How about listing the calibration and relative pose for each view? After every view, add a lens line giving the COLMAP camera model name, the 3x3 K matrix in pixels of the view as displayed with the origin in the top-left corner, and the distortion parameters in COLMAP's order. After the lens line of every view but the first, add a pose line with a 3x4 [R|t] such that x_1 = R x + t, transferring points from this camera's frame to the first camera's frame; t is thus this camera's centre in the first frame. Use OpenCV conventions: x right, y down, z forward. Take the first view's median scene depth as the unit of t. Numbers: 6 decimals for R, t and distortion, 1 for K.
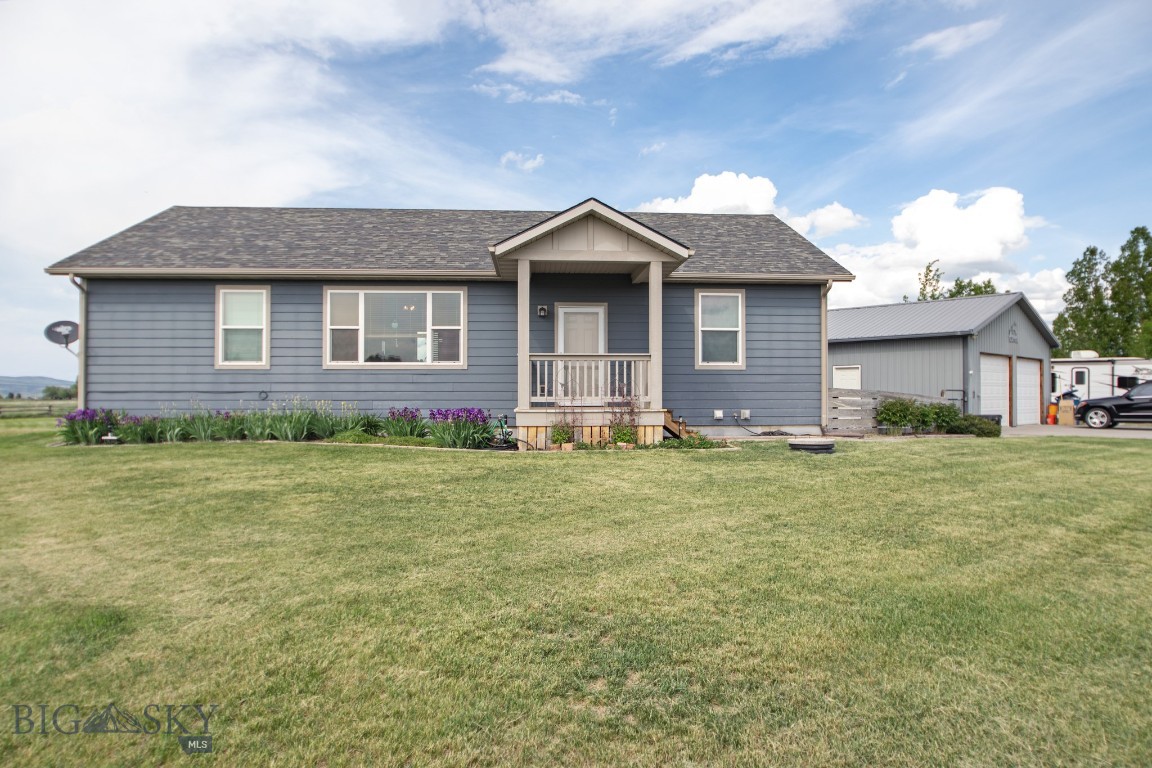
lens RADIAL K [[806.1, 0, 575.8], [0, 806.1, 387.2], [0, 0, 1]] dist [0.005541, 0.007087]
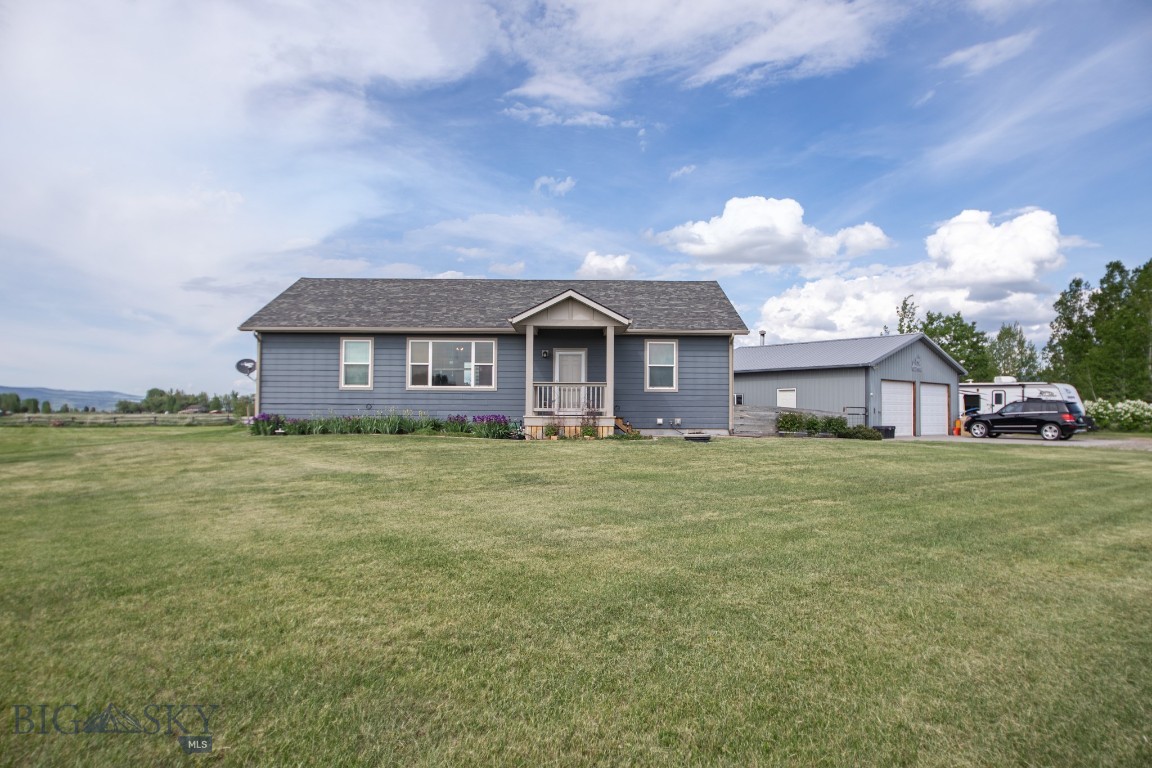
lens RADIAL K [[806.1, 0, 578.3], [0, 806.1, 380.2], [0, 0, 1]] dist [0.005541, 0.007087]
pose [[0.999116, 0.005327, -0.041690, 0.067398], [-0.006602, 0.999513, -0.030513, 0.002995], [0.041507, 0.030762, 0.998665, -0.424265]]
